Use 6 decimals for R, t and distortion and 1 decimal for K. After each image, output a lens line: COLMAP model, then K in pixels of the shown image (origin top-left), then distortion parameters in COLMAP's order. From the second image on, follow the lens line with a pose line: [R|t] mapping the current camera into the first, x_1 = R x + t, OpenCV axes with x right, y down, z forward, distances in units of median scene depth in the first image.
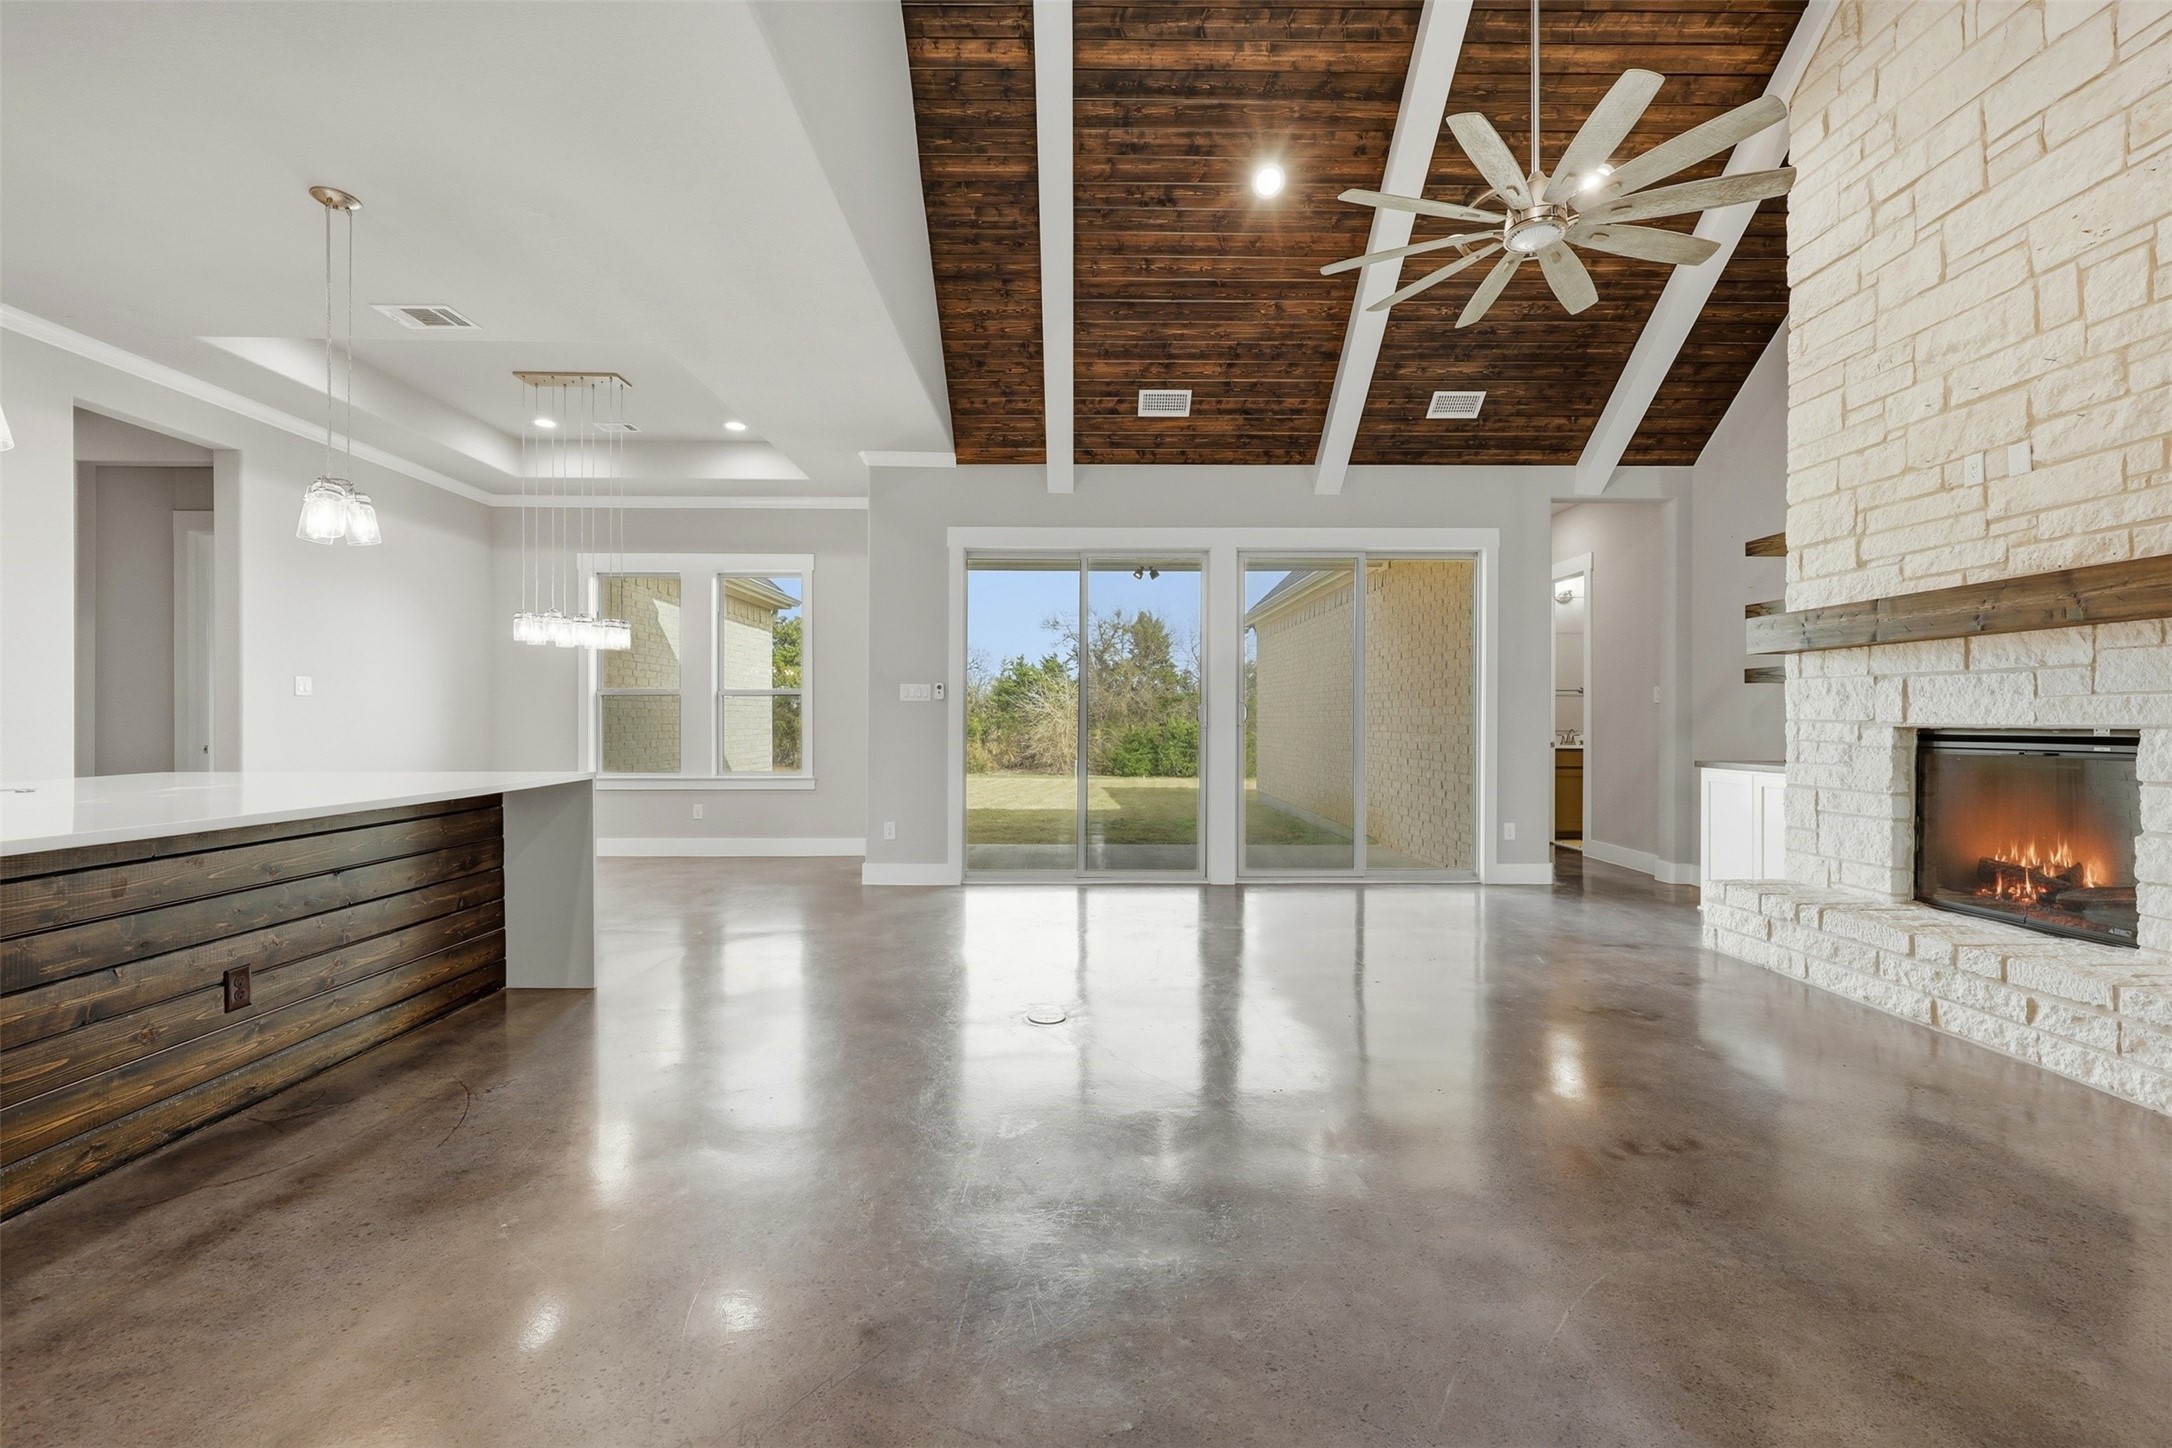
lens RADIAL K [[893.6, 0, 1085.7], [0, 893.6, 720.0], [0, 0, 1]] dist [-0.000822, -0.000059]
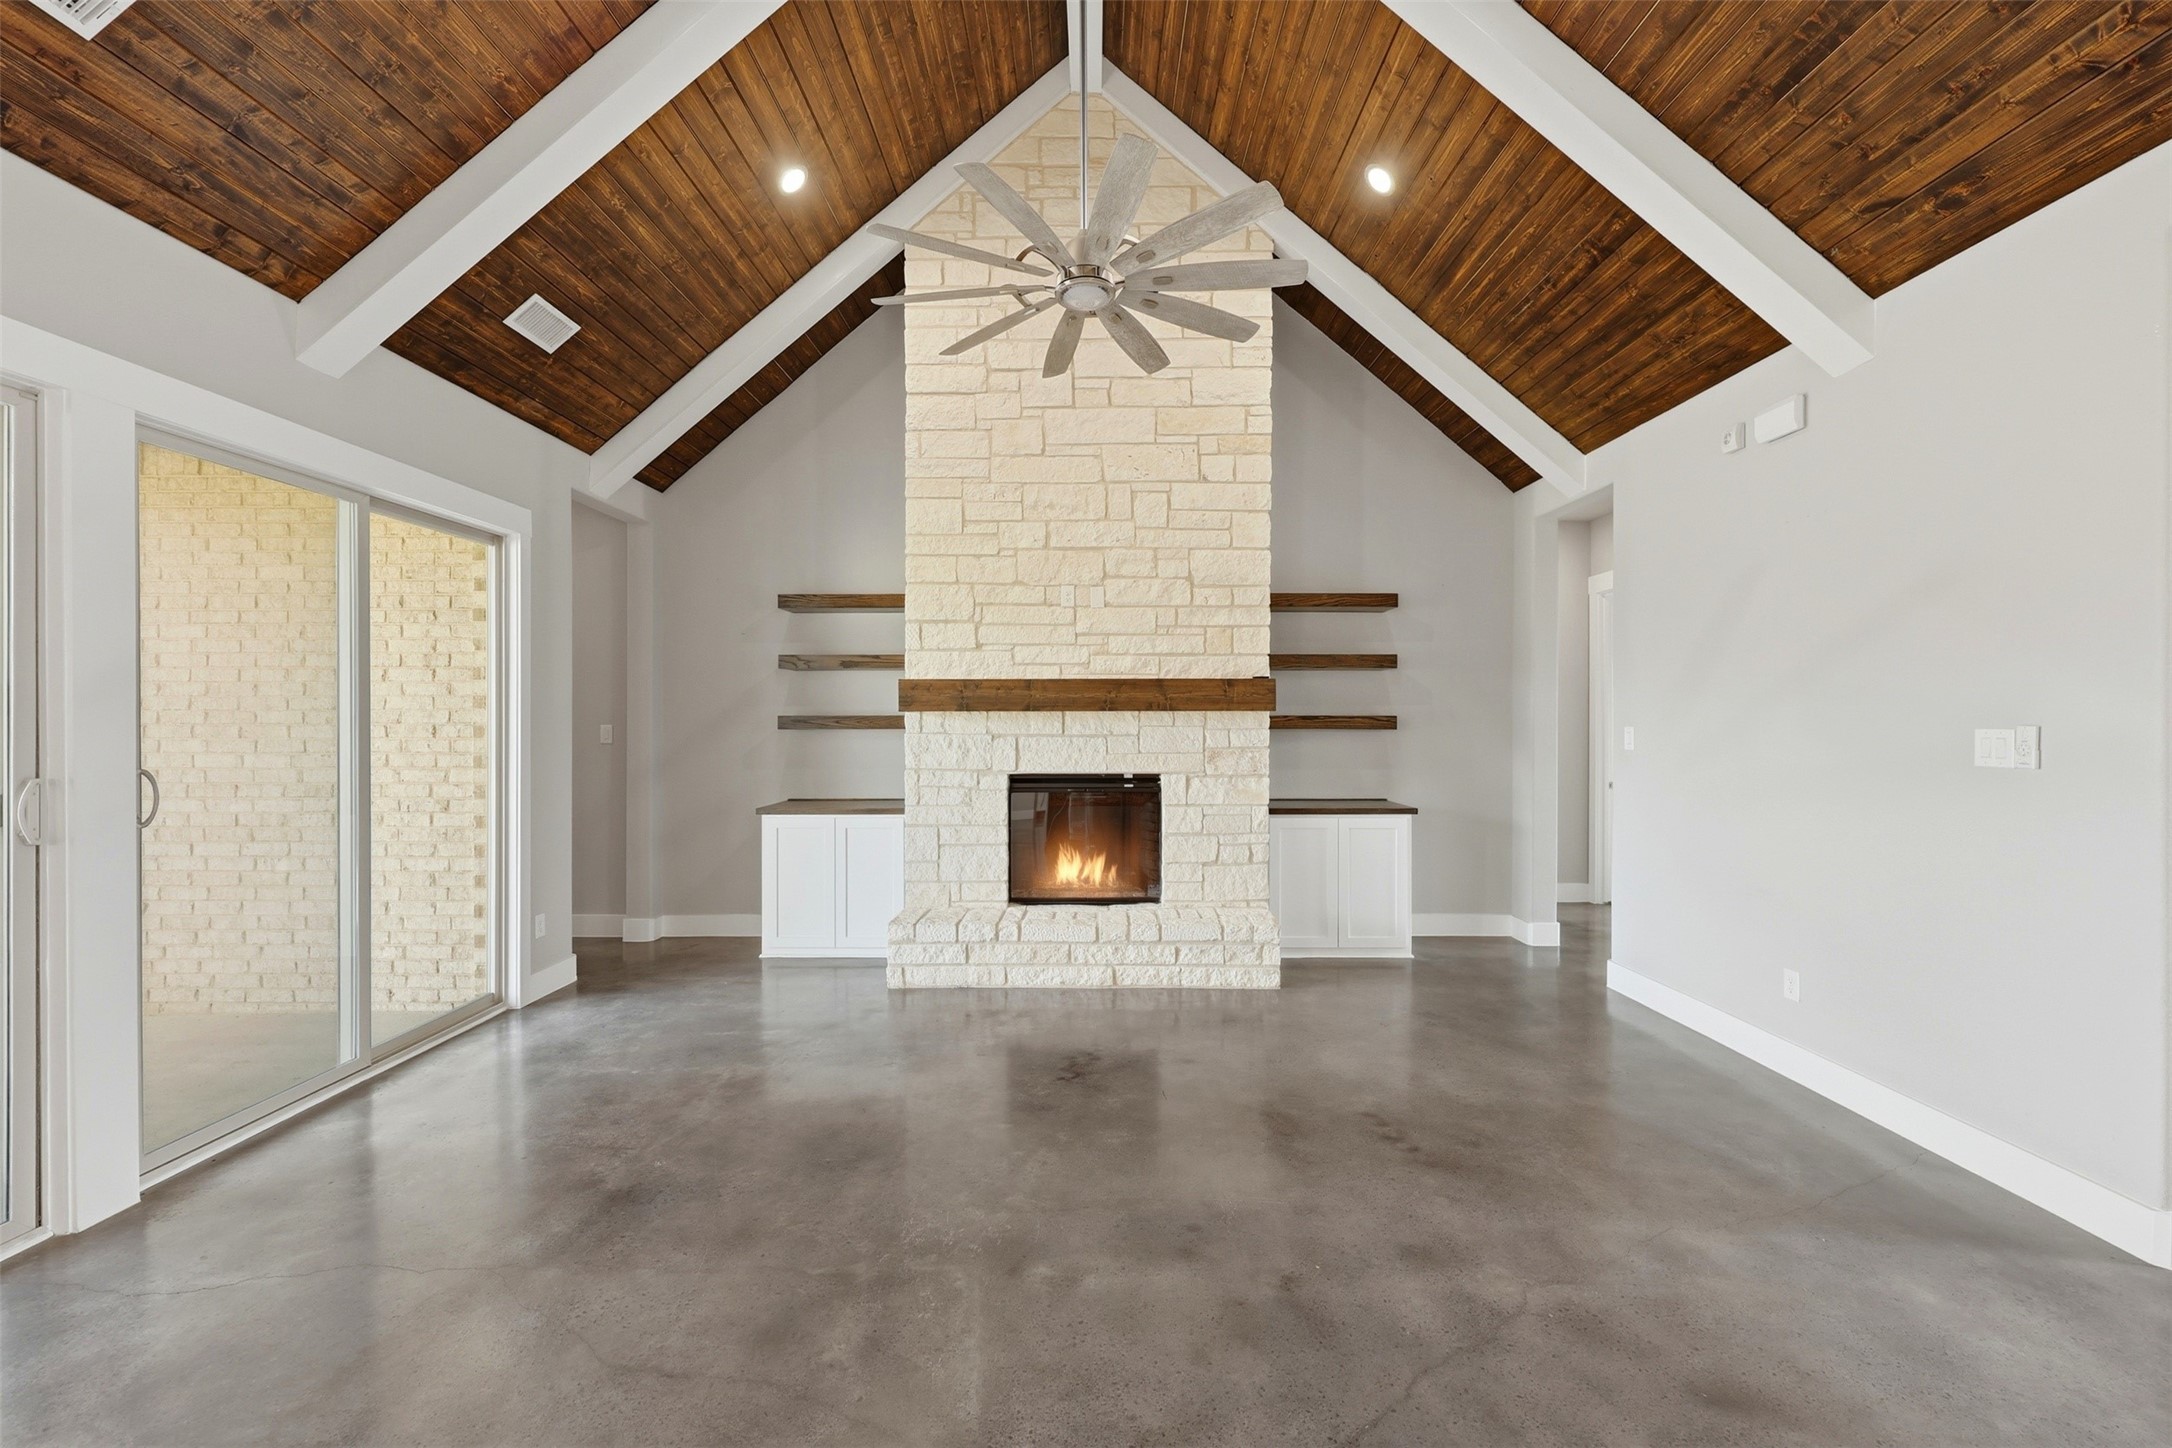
lens RADIAL K [[881.8, 0, 1091.3], [0, 881.8, 722.8], [0, 0, 1]] dist [0.000313, -0.000296]
pose [[0.008845, -0.005044, 0.999948, -0.354730], [0.000113, 0.999987, 0.005043, -0.066904], [-0.999961, 0.000069, 0.008846, 0.771691]]
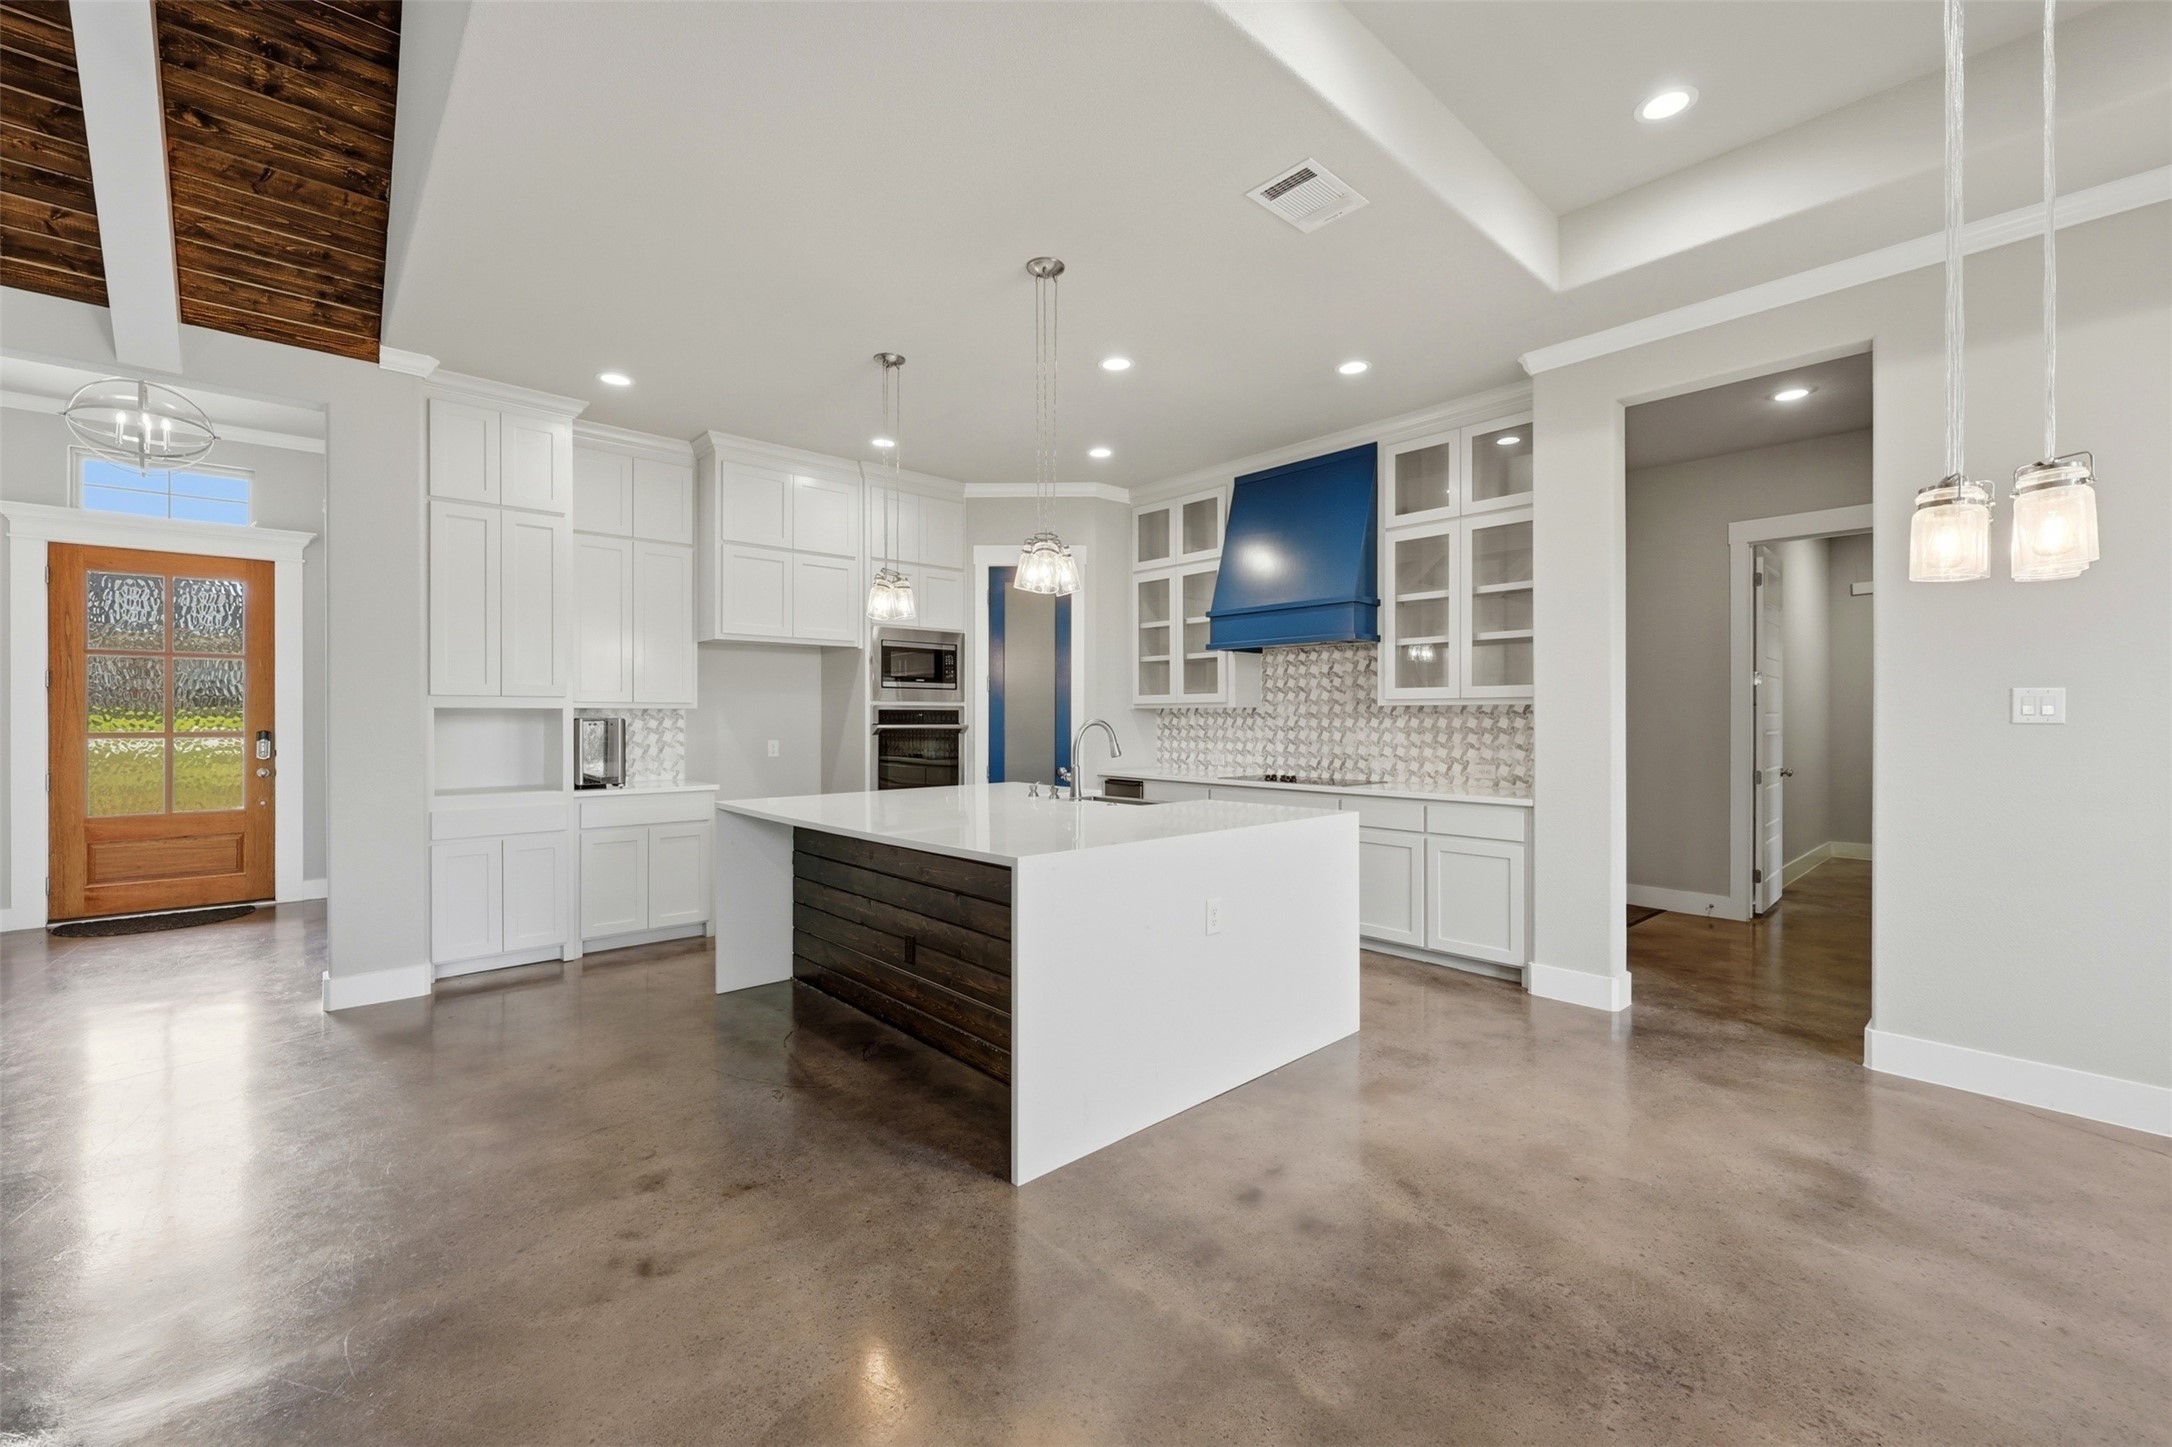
lens RADIAL K [[880.9, 0, 1082.5], [0, 880.9, 717.0], [0, 0, 1]] dist [0.000334, -0.000018]
pose [[-0.749692, -0.002332, -0.661783, -0.135054], [-0.002208, 0.999997, -0.001023, -0.038719], [0.661783, 0.000694, -0.749695, 1.316933]]
